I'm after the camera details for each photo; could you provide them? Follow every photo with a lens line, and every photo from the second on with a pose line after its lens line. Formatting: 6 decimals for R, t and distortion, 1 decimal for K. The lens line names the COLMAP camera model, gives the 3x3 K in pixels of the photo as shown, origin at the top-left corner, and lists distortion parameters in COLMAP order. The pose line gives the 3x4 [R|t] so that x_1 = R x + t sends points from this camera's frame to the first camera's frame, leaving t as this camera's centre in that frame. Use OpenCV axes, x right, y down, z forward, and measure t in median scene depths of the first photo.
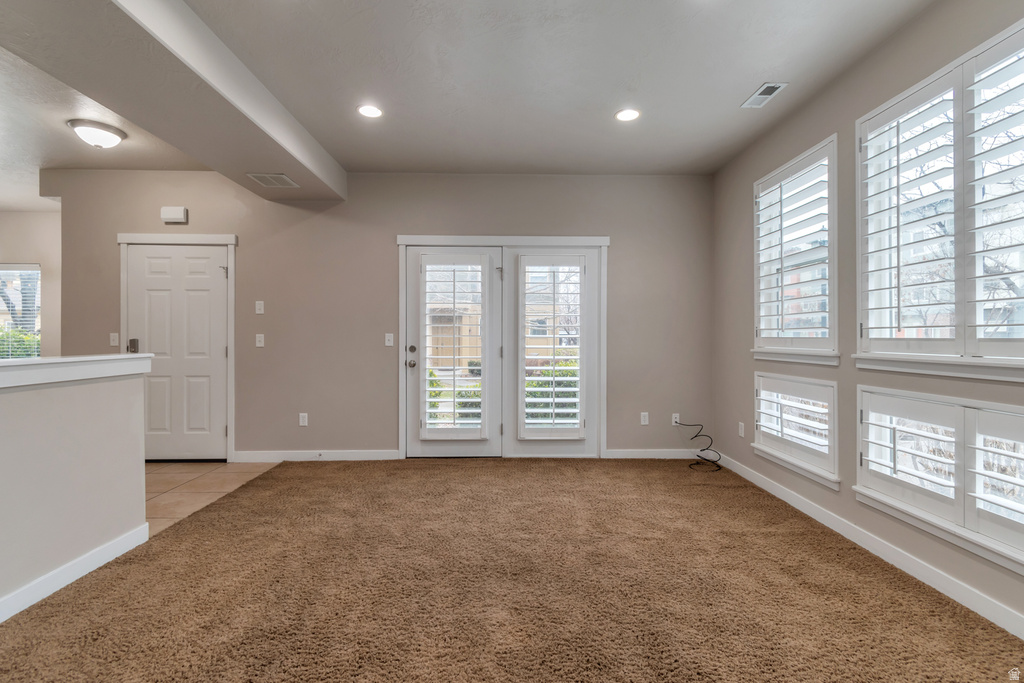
lens RADIAL K [[458.1, 0, 509.6], [0, 458.1, 344.7], [0, 0, 1]] dist [-0.001915, -0.000808]
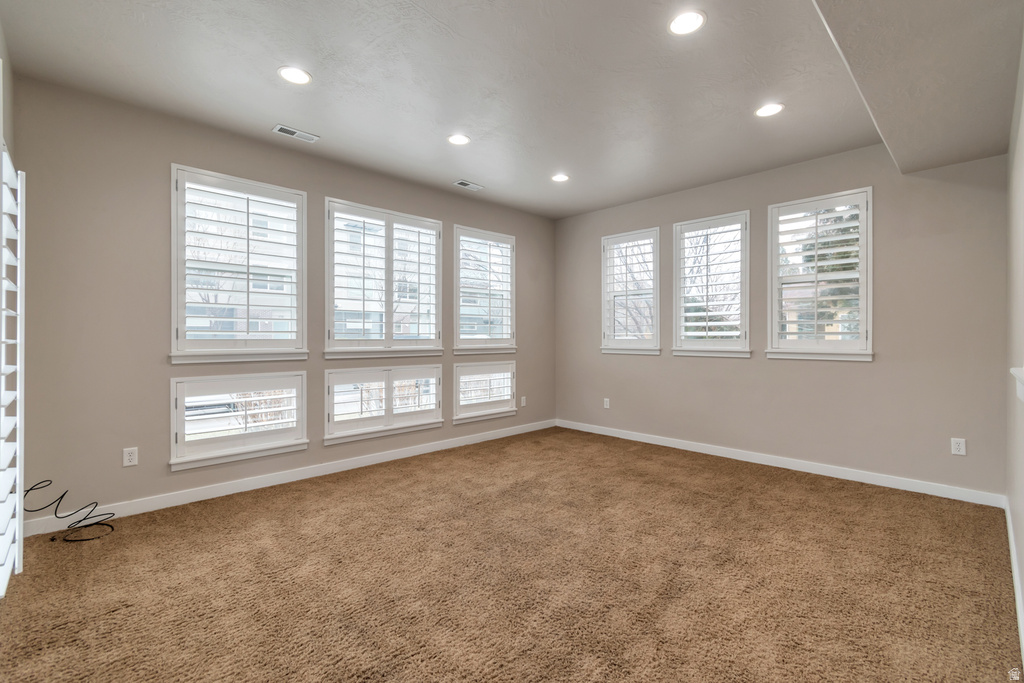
lens RADIAL K [[458.1, 0, 508.7], [0, 458.1, 333.5], [0, 0, 1]] dist [-0.001915, -0.000808]
pose [[-0.680675, -0.000689, 0.732586, -0.739750], [0.003870, 0.999982, 0.004537, -0.036741], [-0.732576, 0.005923, -0.680660, 1.522181]]
